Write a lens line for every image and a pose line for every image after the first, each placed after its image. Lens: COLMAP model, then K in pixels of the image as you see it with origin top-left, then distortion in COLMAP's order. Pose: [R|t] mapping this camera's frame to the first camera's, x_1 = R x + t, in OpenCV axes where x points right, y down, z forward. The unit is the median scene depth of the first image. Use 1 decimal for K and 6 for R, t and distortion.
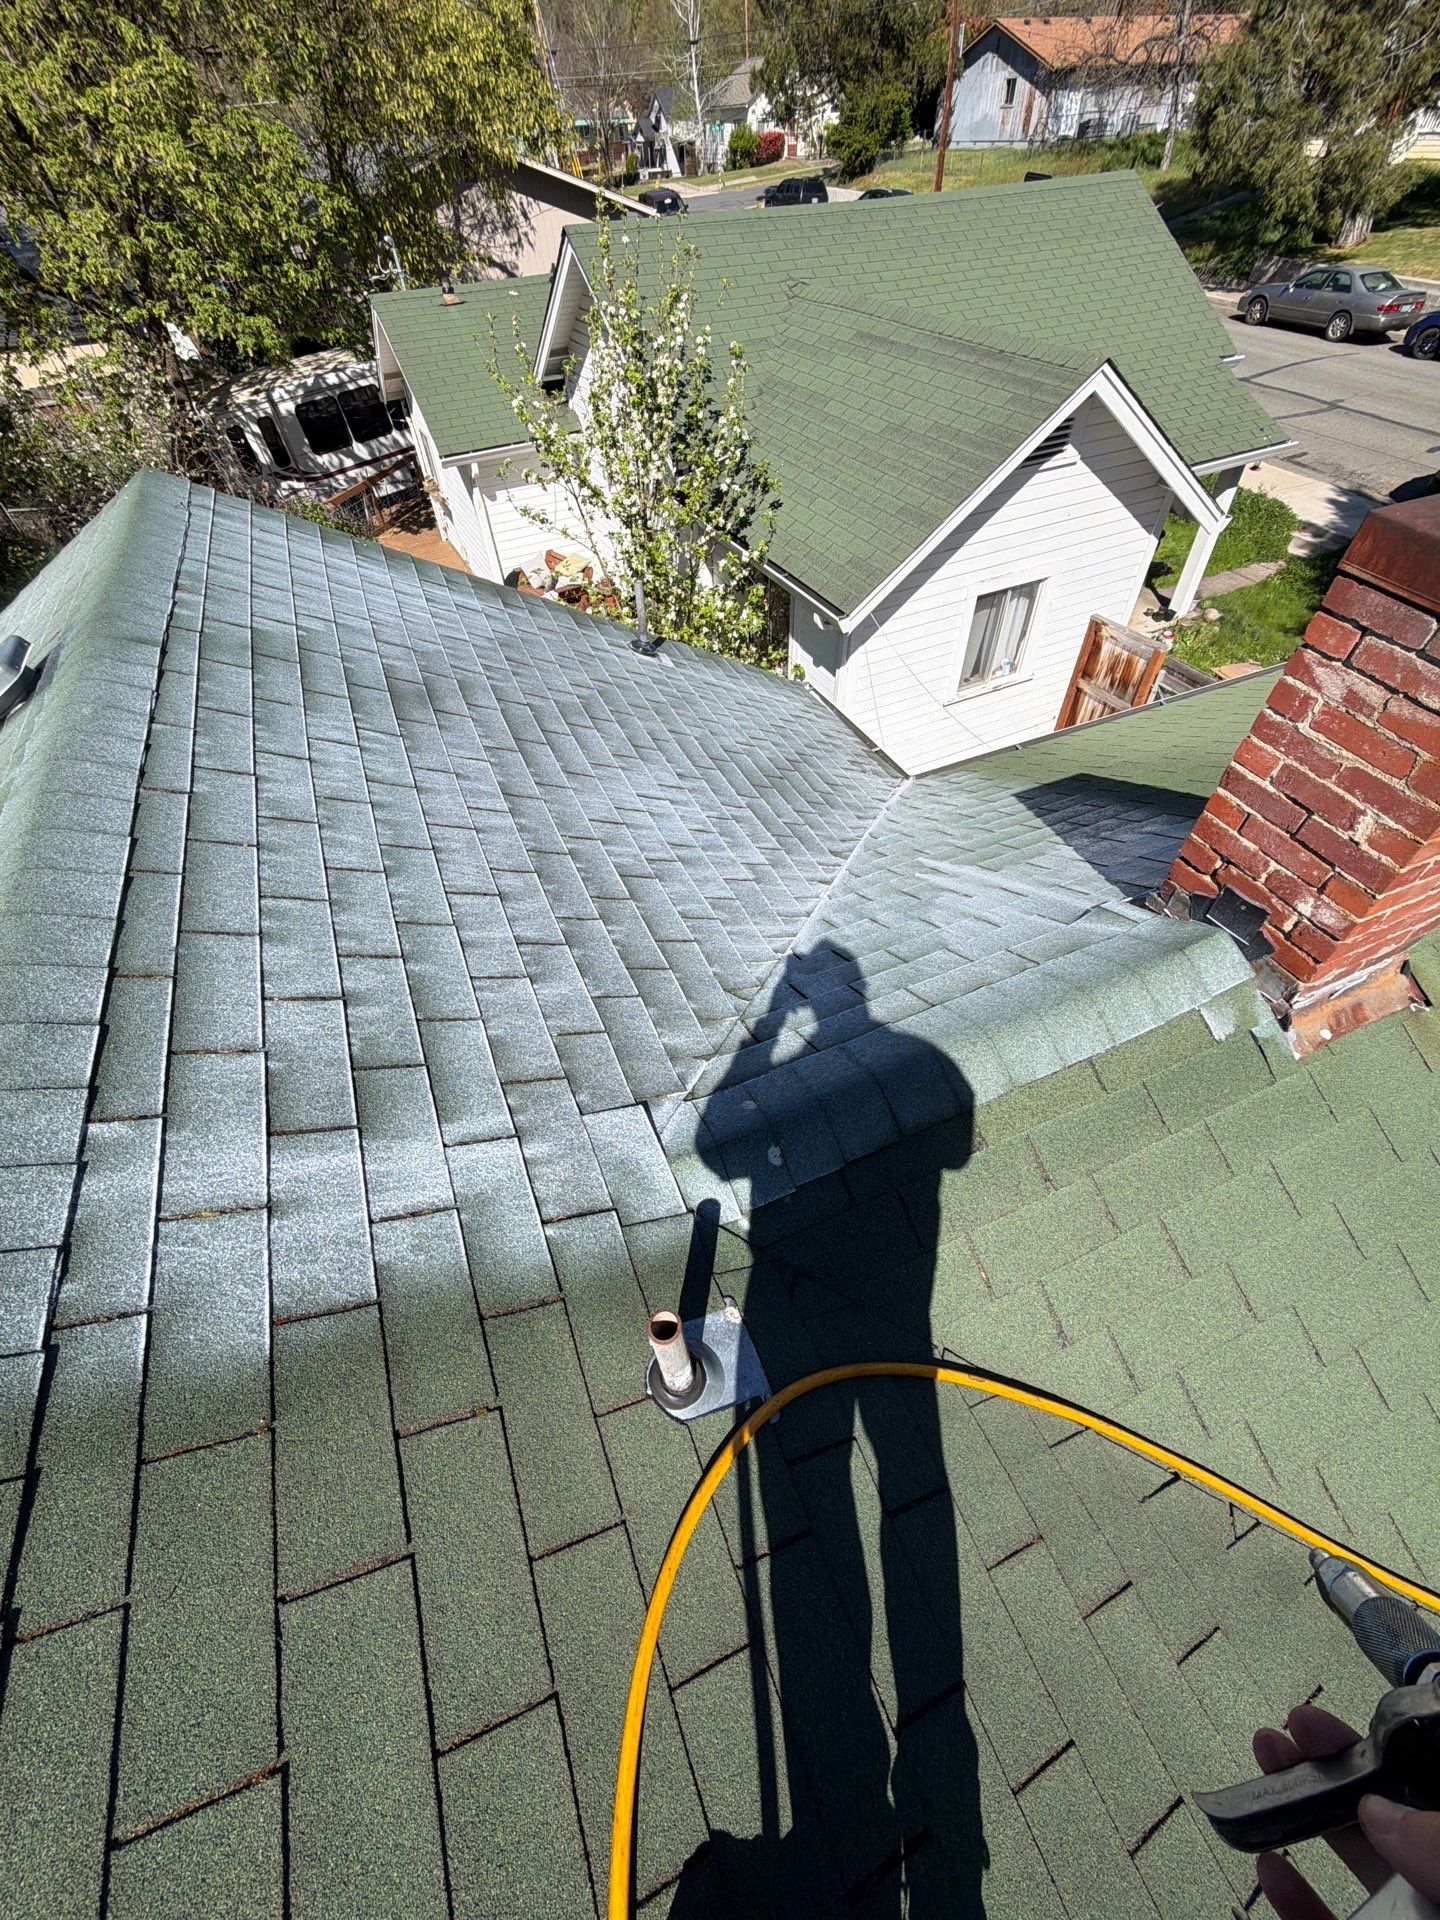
lens RADIAL K [[762.3, 0, 721.9], [0, 762.3, 963.1], [0, 0, 1]] dist [-0.001175, -0.000207]
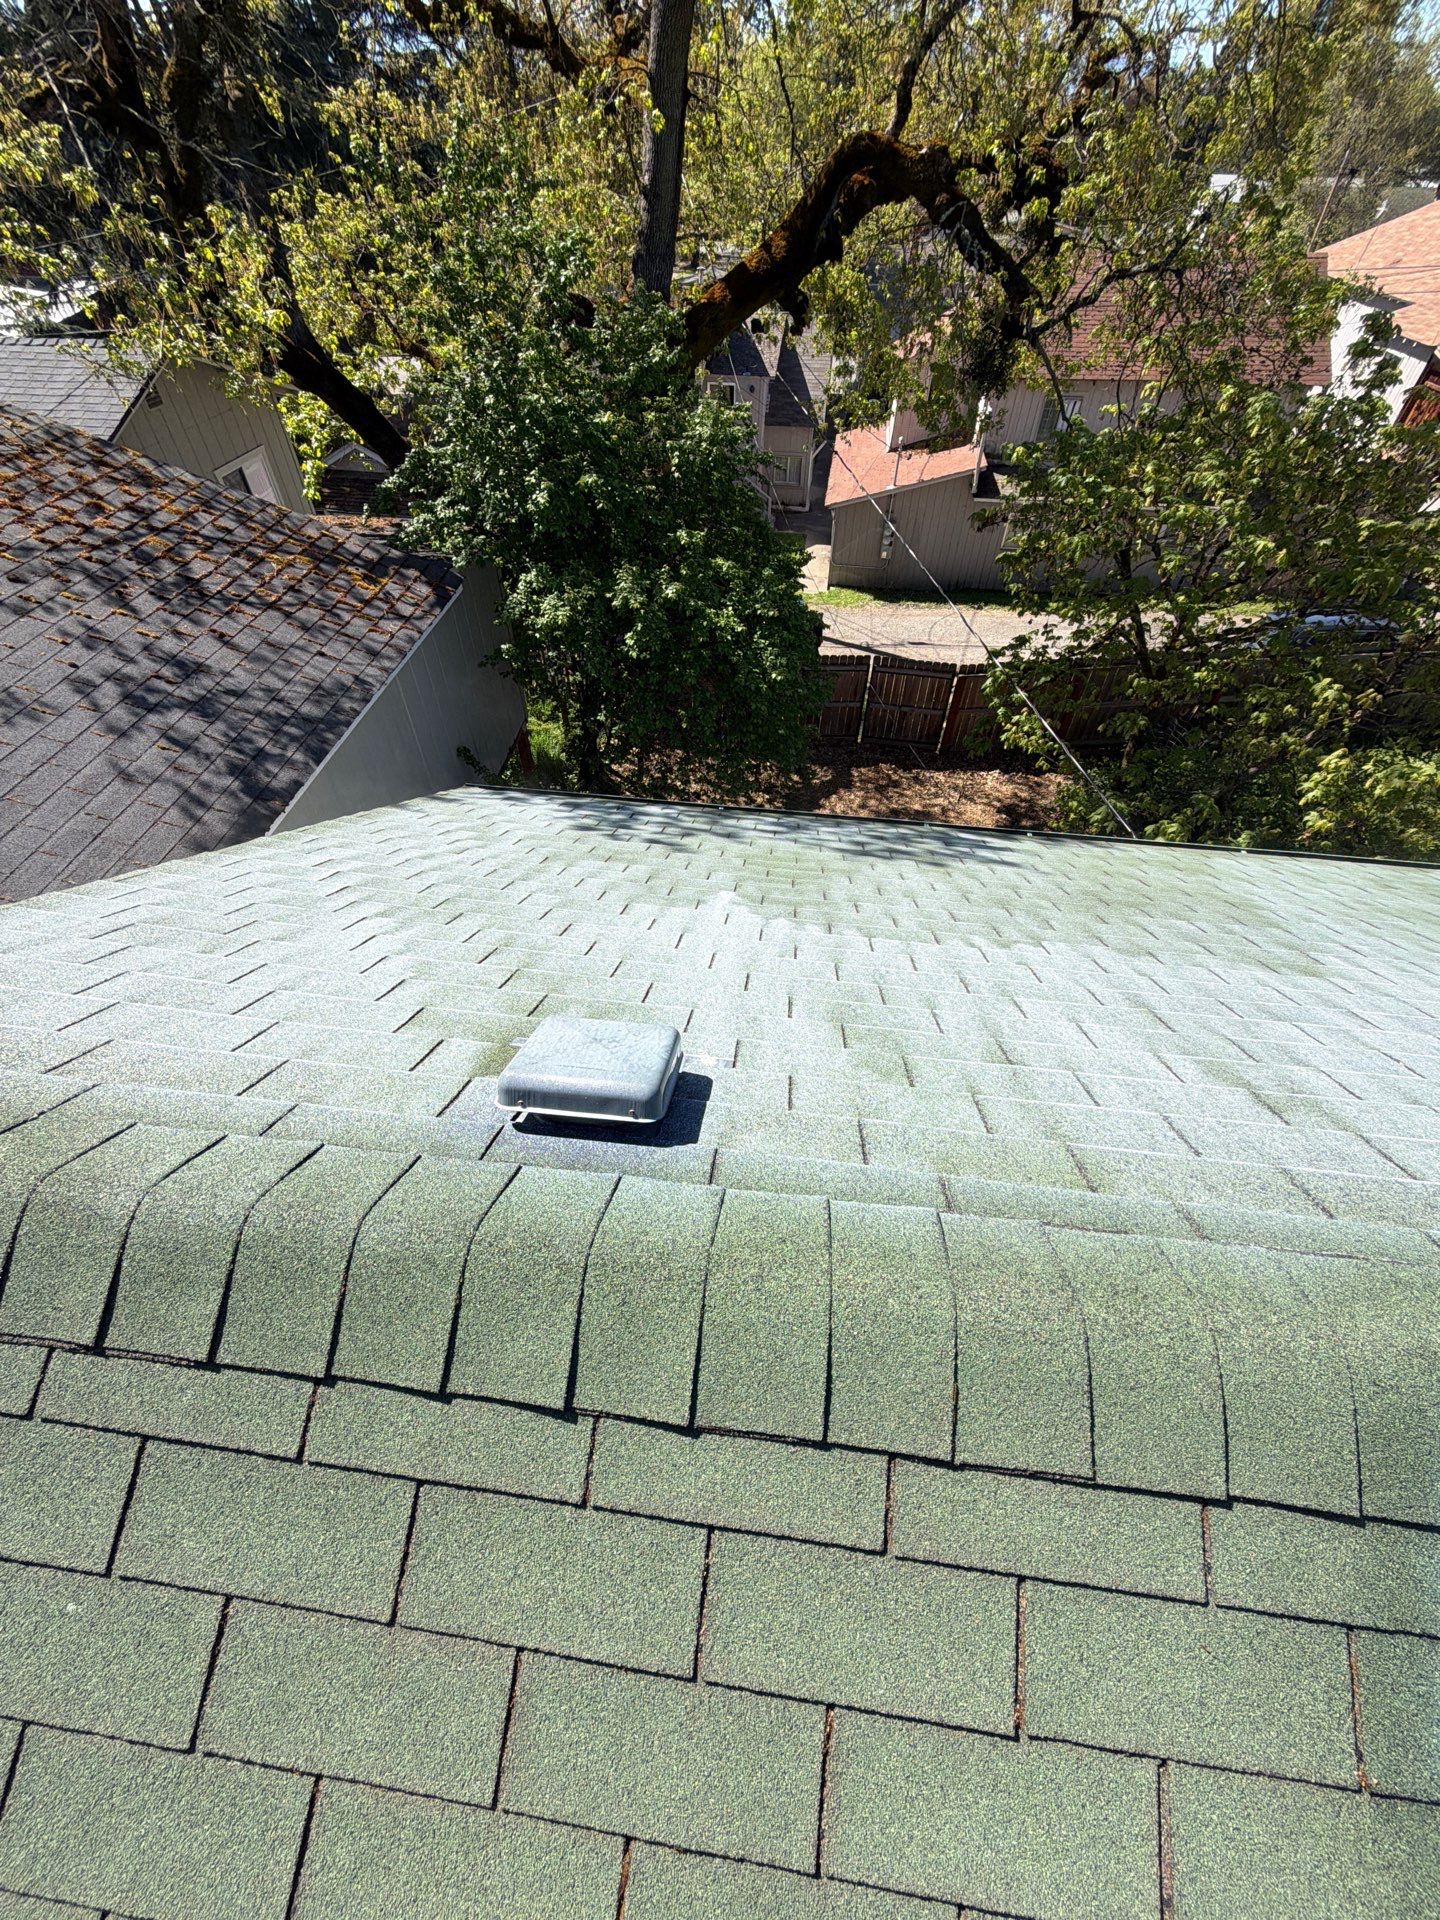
lens RADIAL K [[759.9, 0, 720.0], [0, 759.9, 960.0], [0, 0, 1]] dist [-0.001314, 0.000049]
pose [[-0.502140, 0.657998, -0.561154, -0.157202], [-0.635043, 0.159895, 0.755748, 0.127085], [0.587006, 0.735848, 0.337567, -0.093328]]
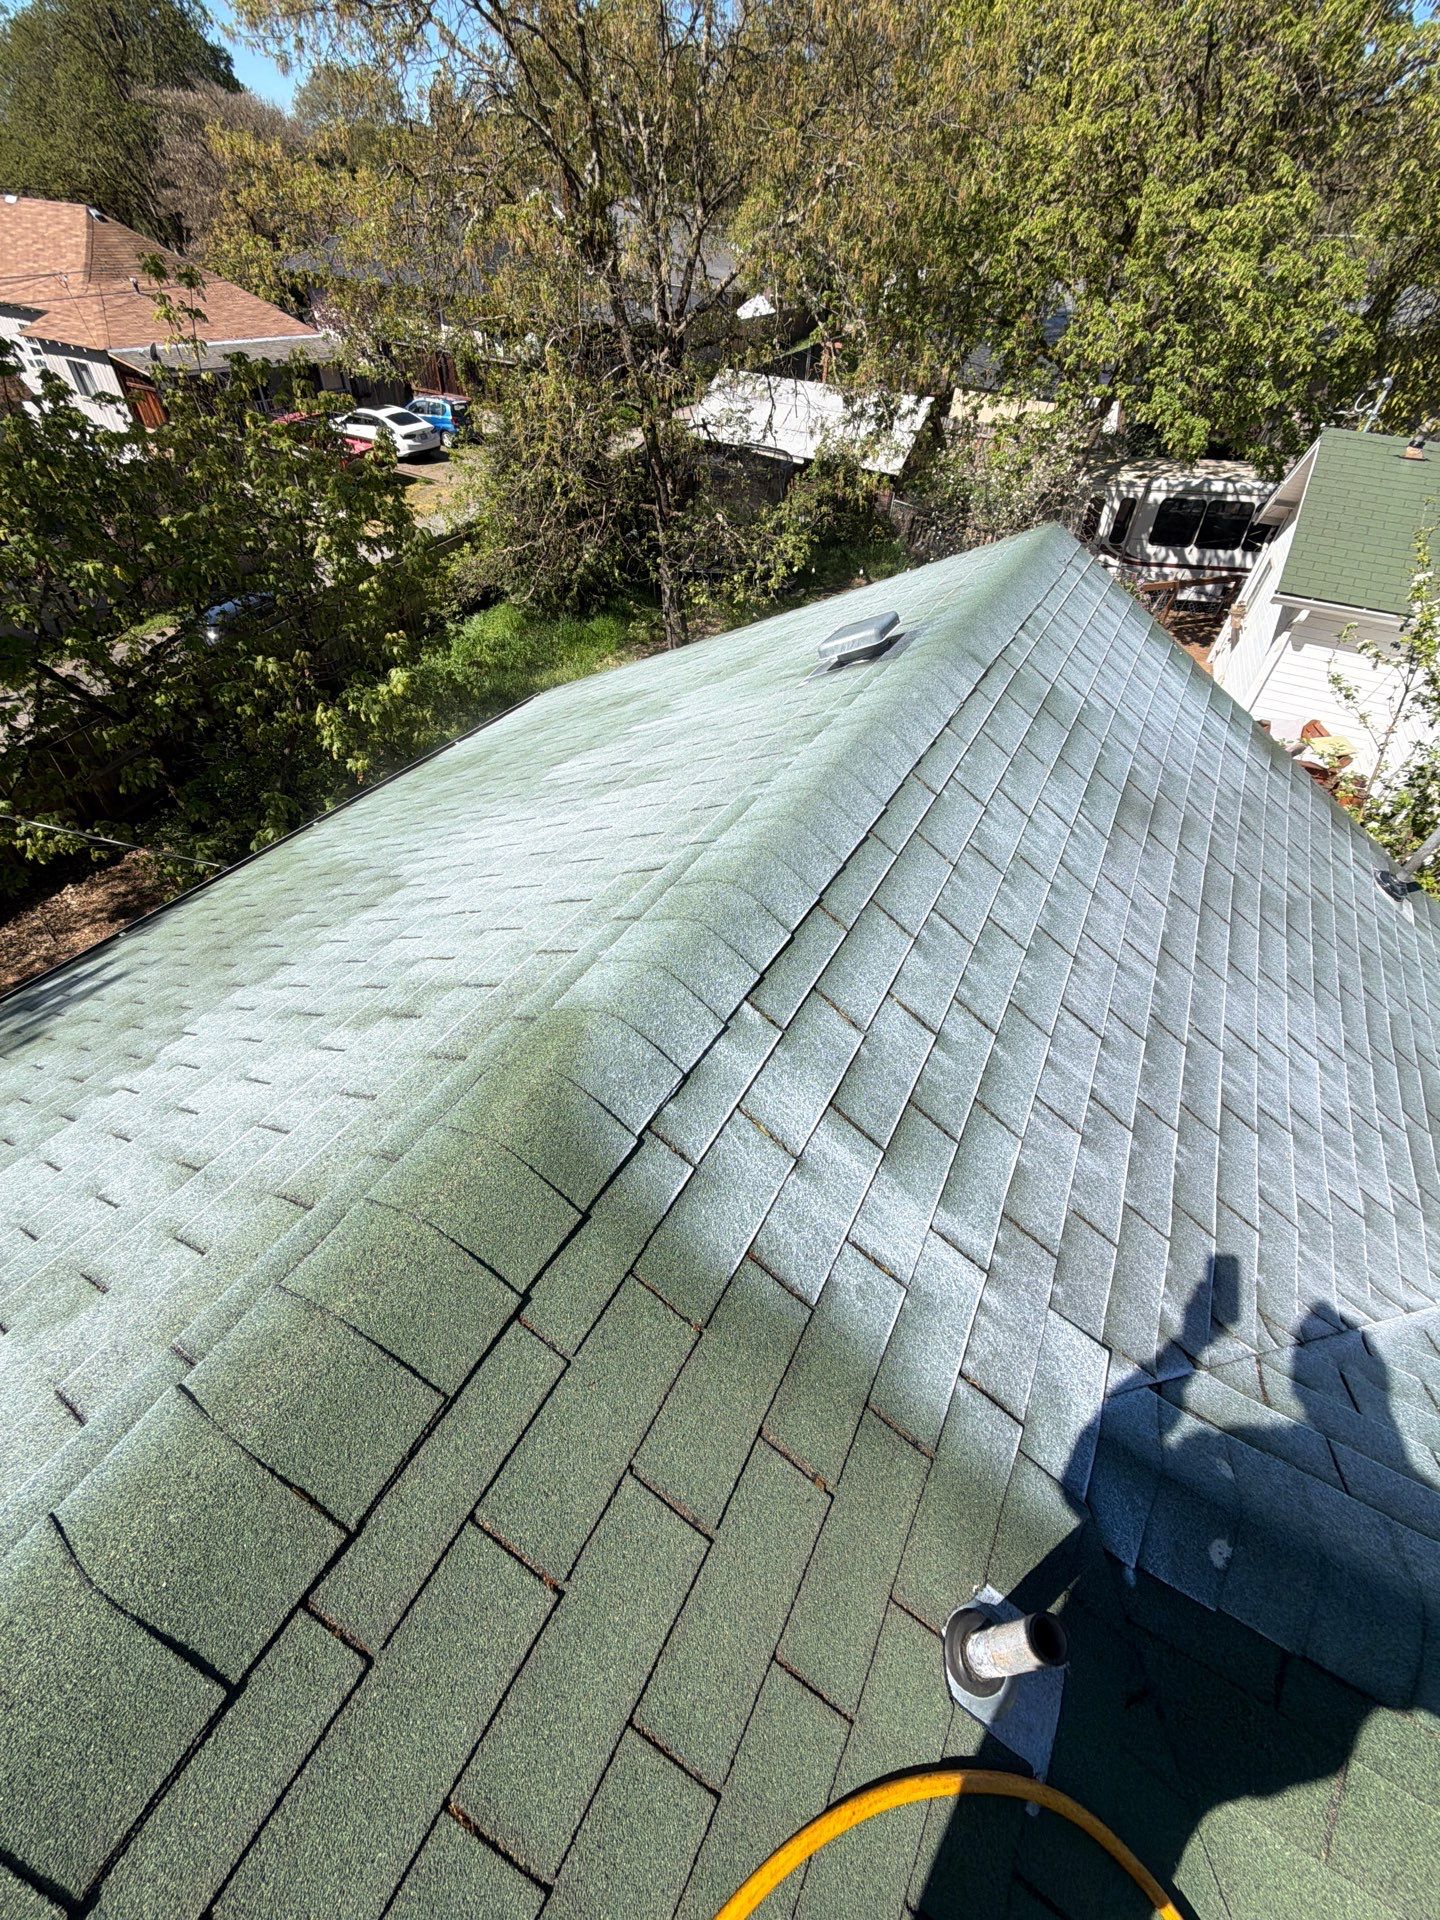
lens RADIAL K [[762.7, 0, 717.2], [0, 762.7, 960.2], [0, 0, 1]] dist [-0.000508, -0.000421]
pose [[0.609988, 0.603762, -0.513211, -0.134354], [-0.641886, 0.756251, 0.126757, 0.018644], [0.464647, 0.252102, 0.848851, -0.026951]]
